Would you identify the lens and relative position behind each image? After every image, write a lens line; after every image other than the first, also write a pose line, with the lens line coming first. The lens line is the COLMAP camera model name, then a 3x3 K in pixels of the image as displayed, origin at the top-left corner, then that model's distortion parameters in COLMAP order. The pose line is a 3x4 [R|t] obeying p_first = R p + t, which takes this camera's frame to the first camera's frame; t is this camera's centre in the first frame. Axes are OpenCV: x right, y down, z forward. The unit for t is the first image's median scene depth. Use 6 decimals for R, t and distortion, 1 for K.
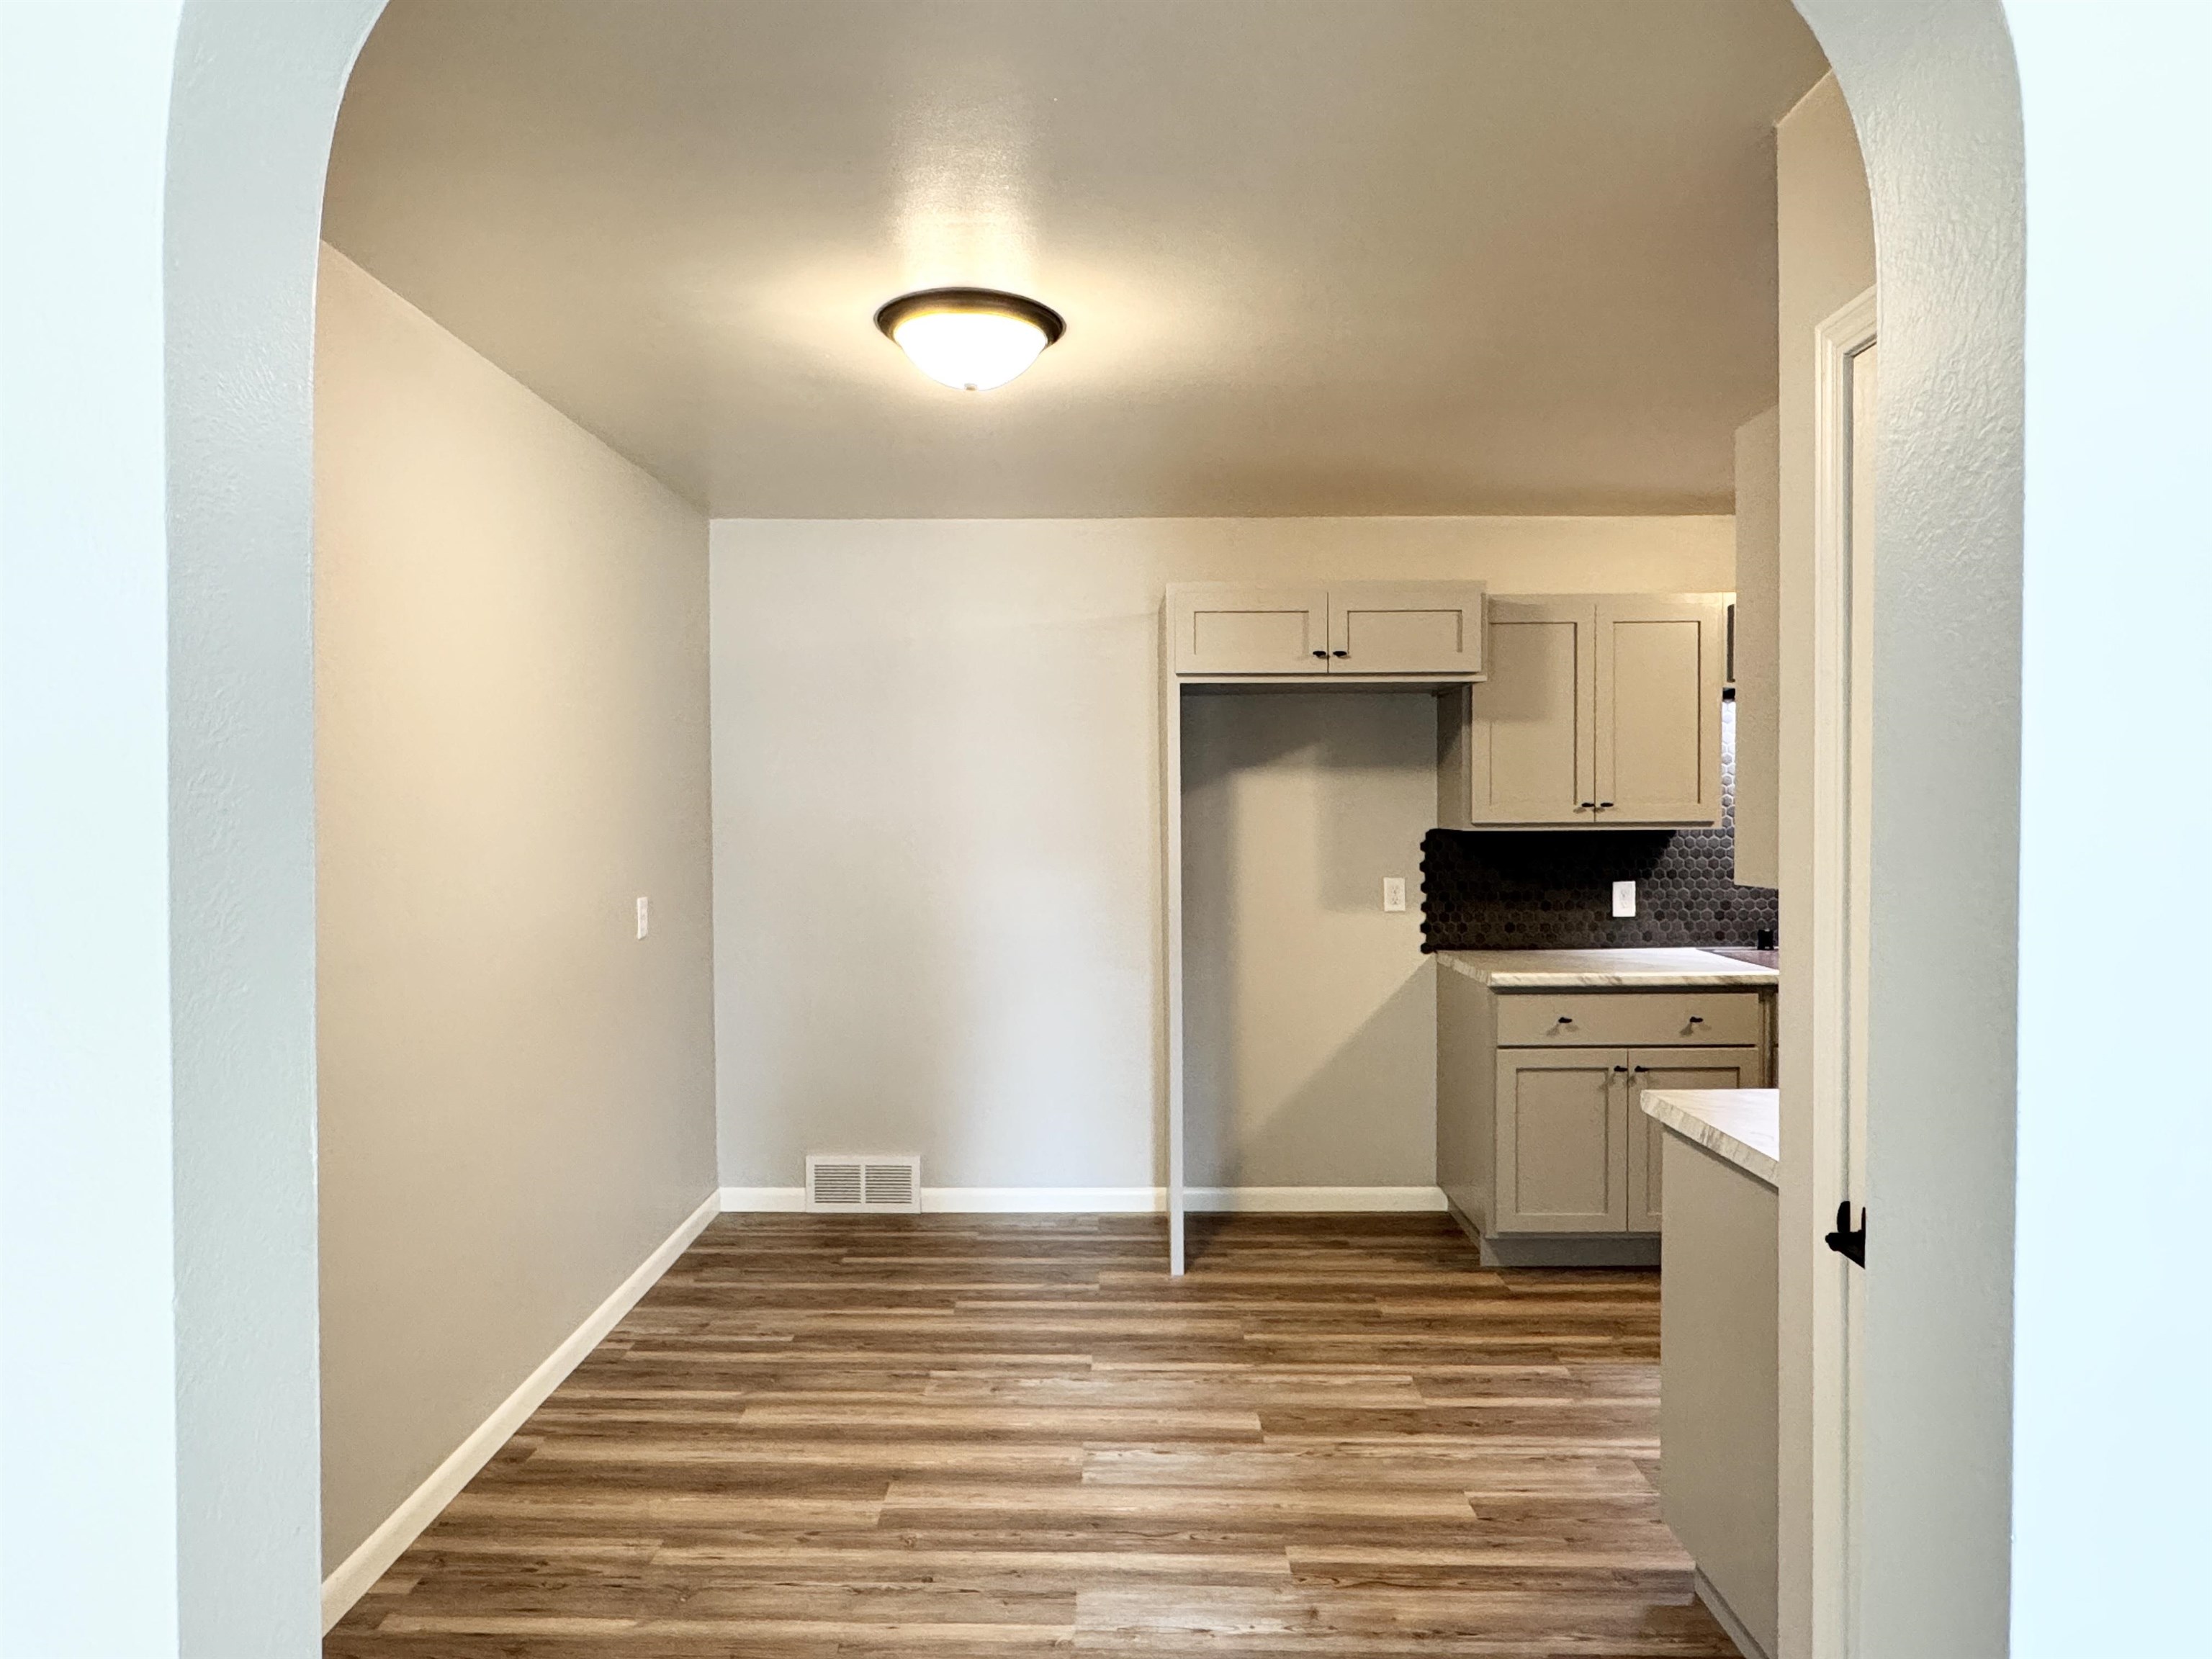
lens RADIAL K [[1336.4, 0, 1104.1], [0, 1336.4, 834.9], [0, 0, 1]] dist [0.009033, 0.001608]
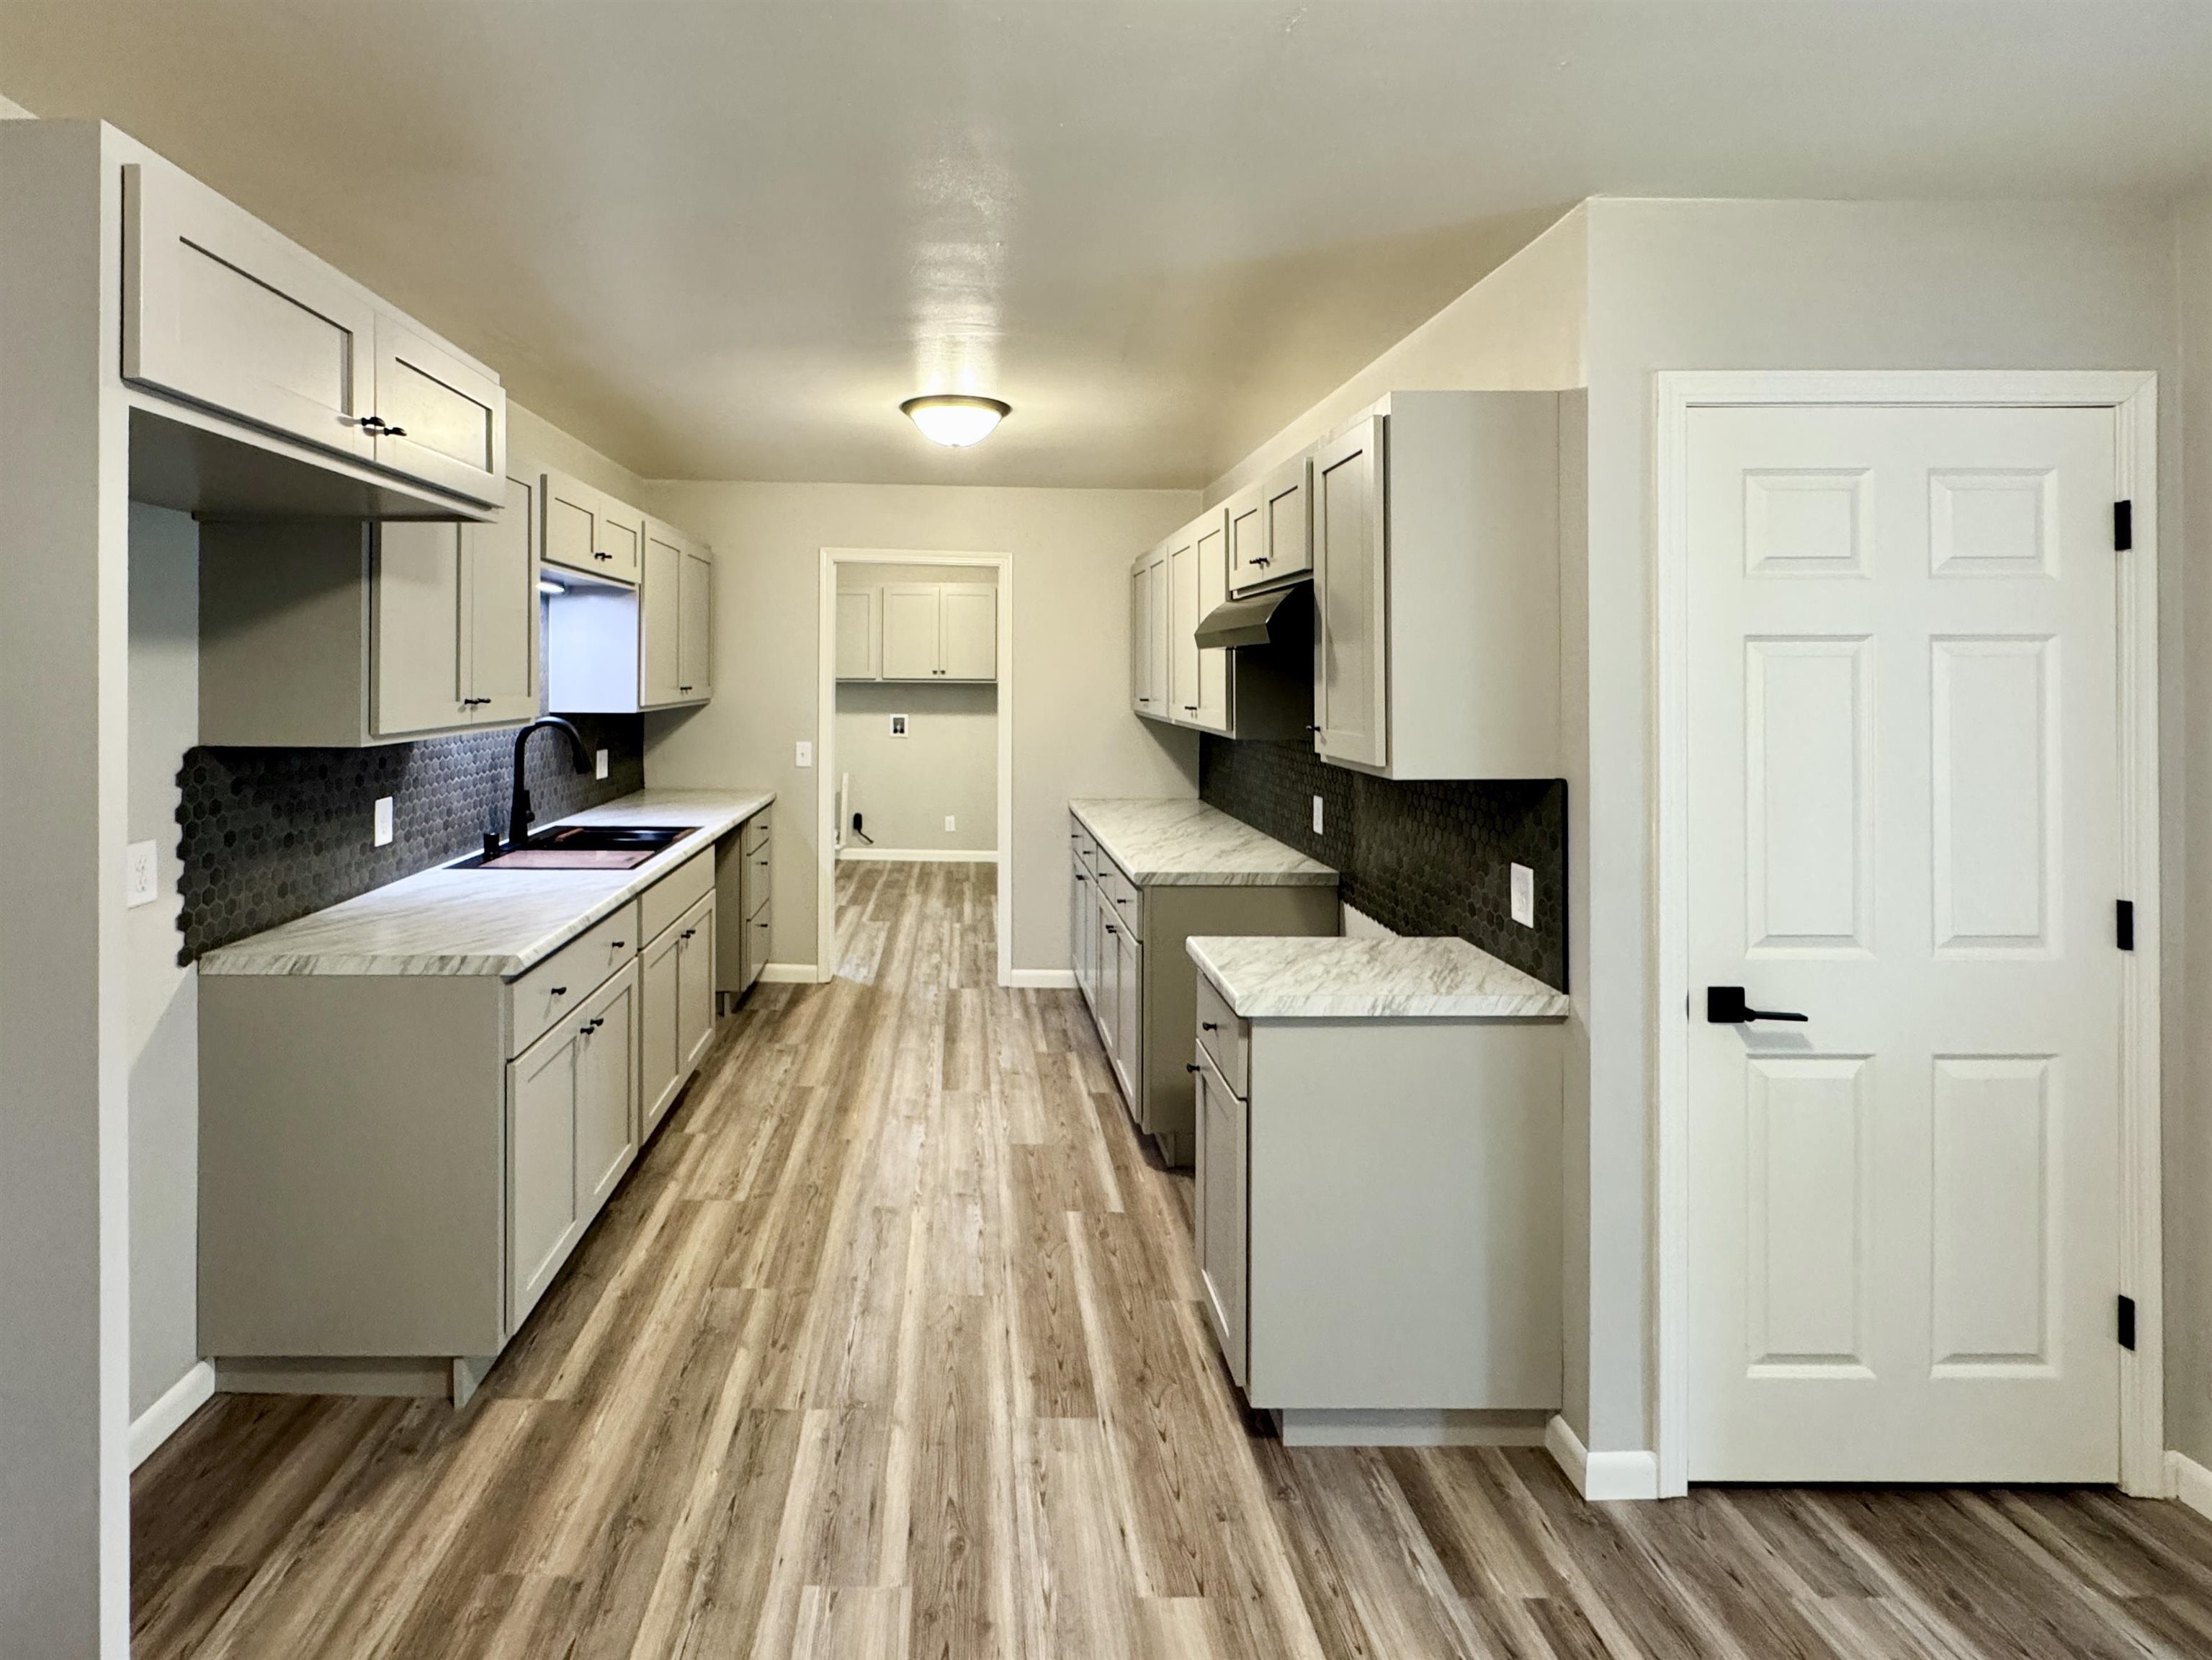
lens RADIAL K [[1007.9, 0, 979.7], [0, 1007.9, 668.2], [0, 0, 1]] dist [-0.014942, 0.001371]
pose [[-0.015816, 0.009974, 0.999825, -0.192881], [0.015107, 0.999838, -0.009735, -0.029380], [-0.999761, 0.014951, -0.015964, 0.665289]]
